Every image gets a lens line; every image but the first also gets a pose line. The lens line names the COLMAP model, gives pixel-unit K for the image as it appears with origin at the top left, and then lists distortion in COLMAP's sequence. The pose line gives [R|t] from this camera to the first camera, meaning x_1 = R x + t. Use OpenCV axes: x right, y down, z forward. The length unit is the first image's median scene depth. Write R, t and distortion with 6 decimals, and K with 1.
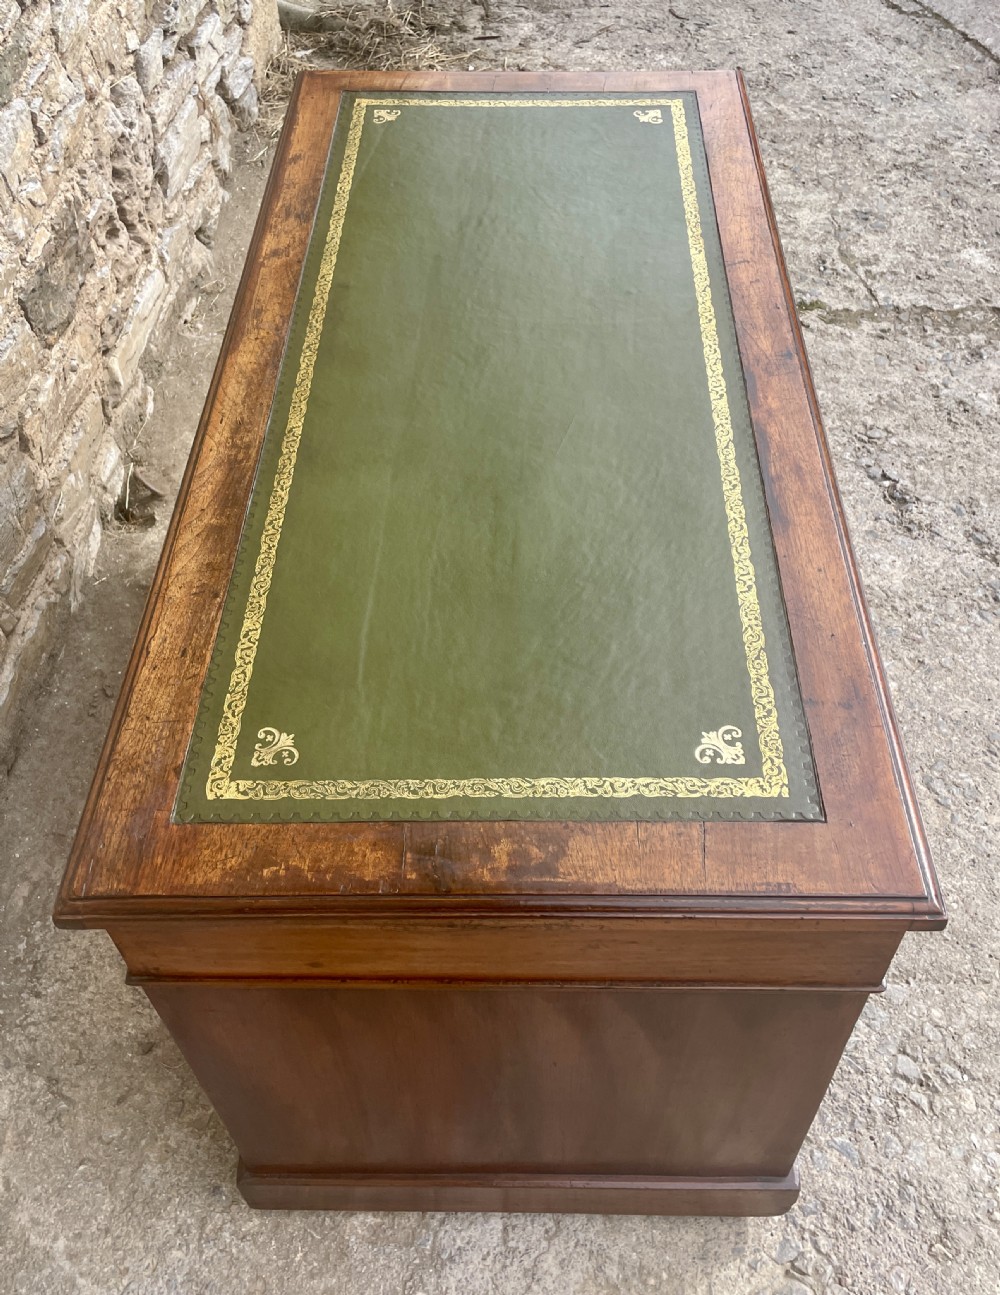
lens RADIAL K [[1190.0, 0, 498.6], [0, 1190.0, 607.4], [0, 0, 1]] dist [0.037671, 0.000000]
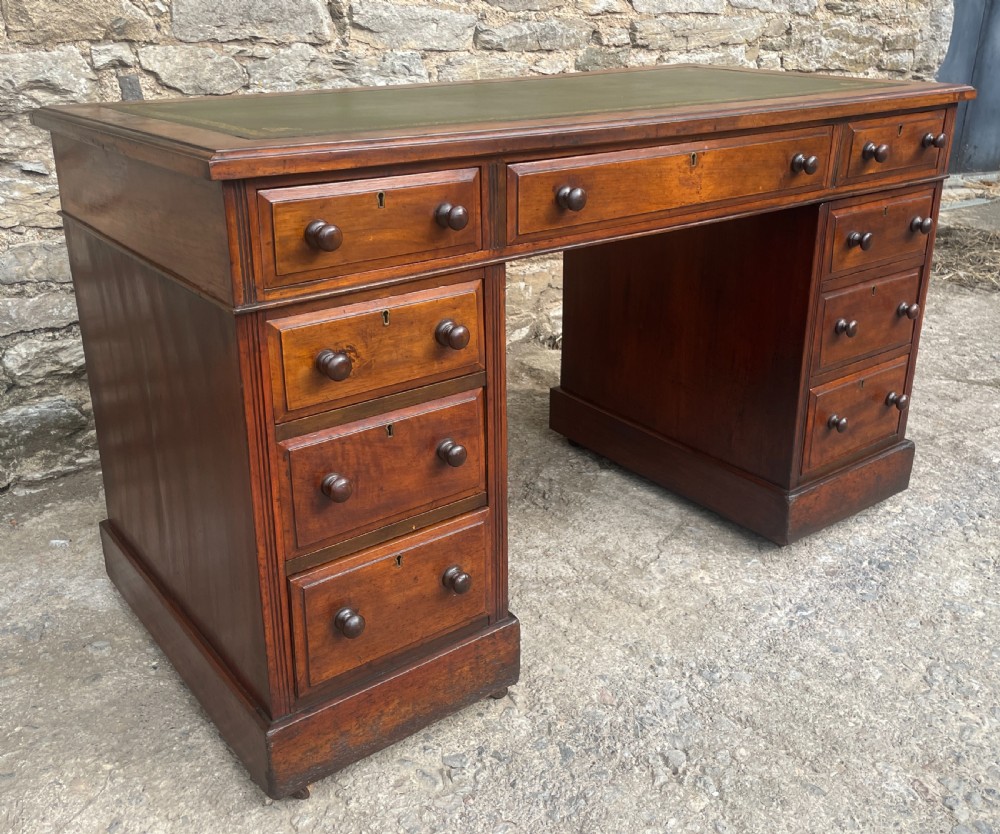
lens RADIAL K [[998.0, 0, 496.7], [0, 998.0, 362.9], [0, 0, 1]] dist [0.039740, 0.000000]
pose [[0.677894, 0.275772, -0.681476, 0.942579], [-0.563250, 0.790548, -0.240381, 0.535644], [0.472449, 0.546794, 0.691236, 0.224835]]
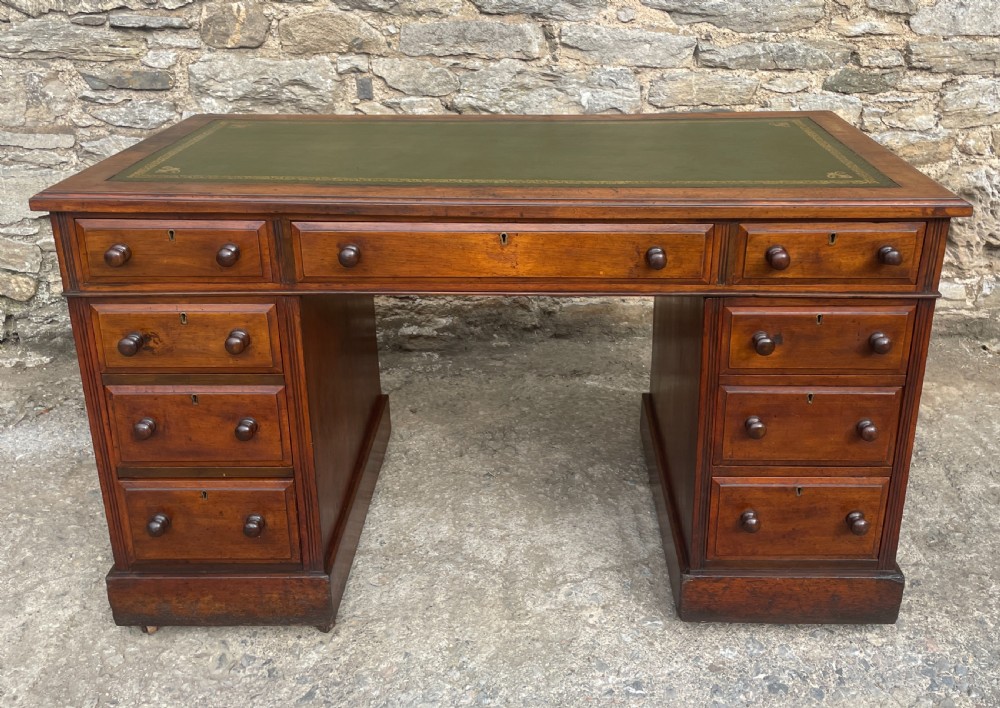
lens RADIAL K [[913.2, 0, 538.6], [0, 913.2, 261.2], [0, 0, 1]] dist [0.076579, -0.102532]
pose [[0.101492, 0.367549, -0.924450, 1.321071], [-0.751367, 0.637366, 0.170918, -0.243802], [0.652033, 0.677254, 0.340852, 0.641565]]
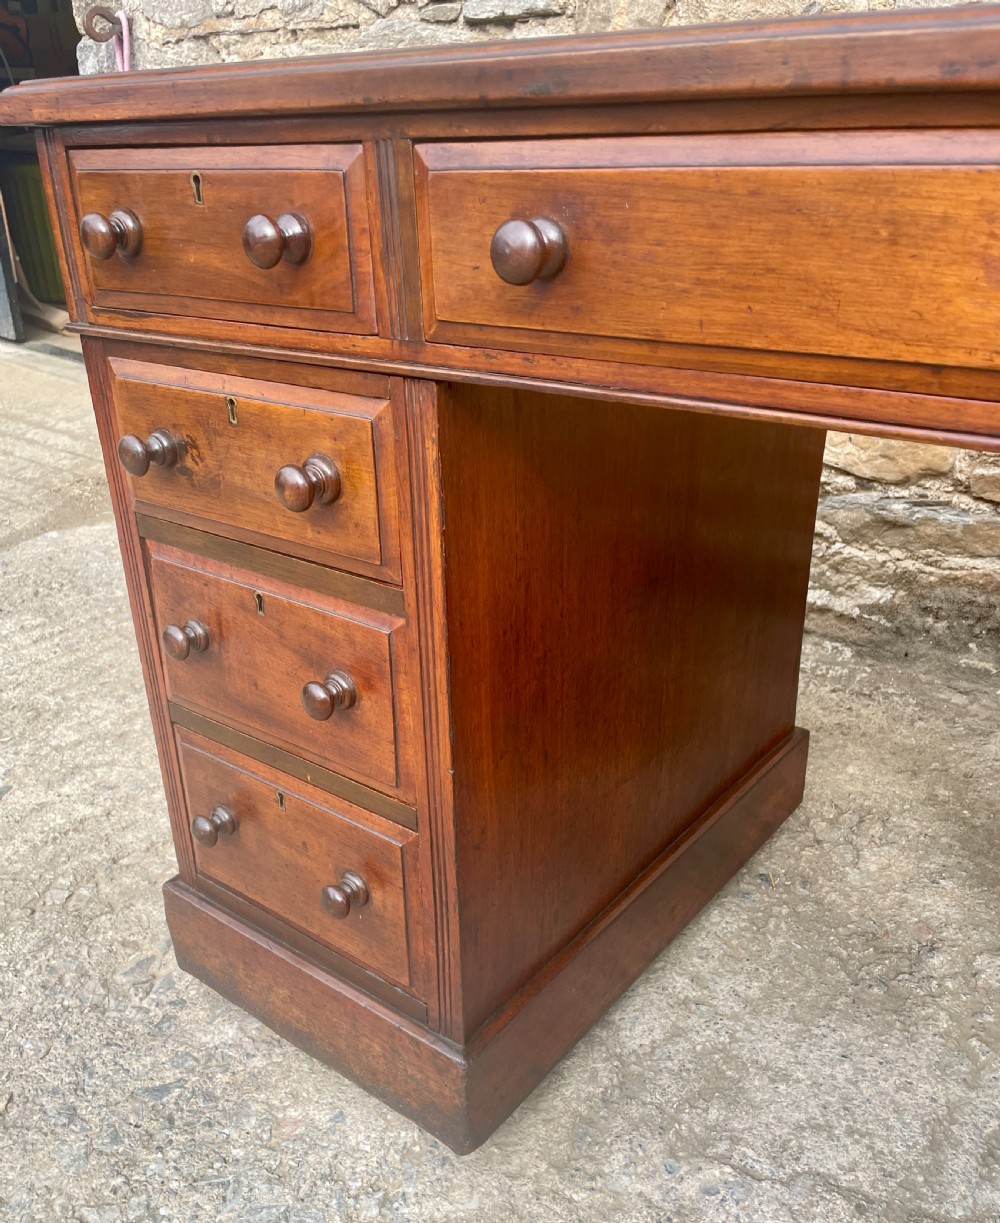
lens RADIAL K [[1060.7, 0, 476.0], [0, 1060.7, 687.4], [0, 0, 1]] dist [0.060977, -0.078956]
pose [[-0.603001, 0.406203, -0.686578, 0.648773], [-0.562693, 0.393500, 0.727004, -0.271093], [0.565479, 0.824716, -0.008713, 1.145811]]
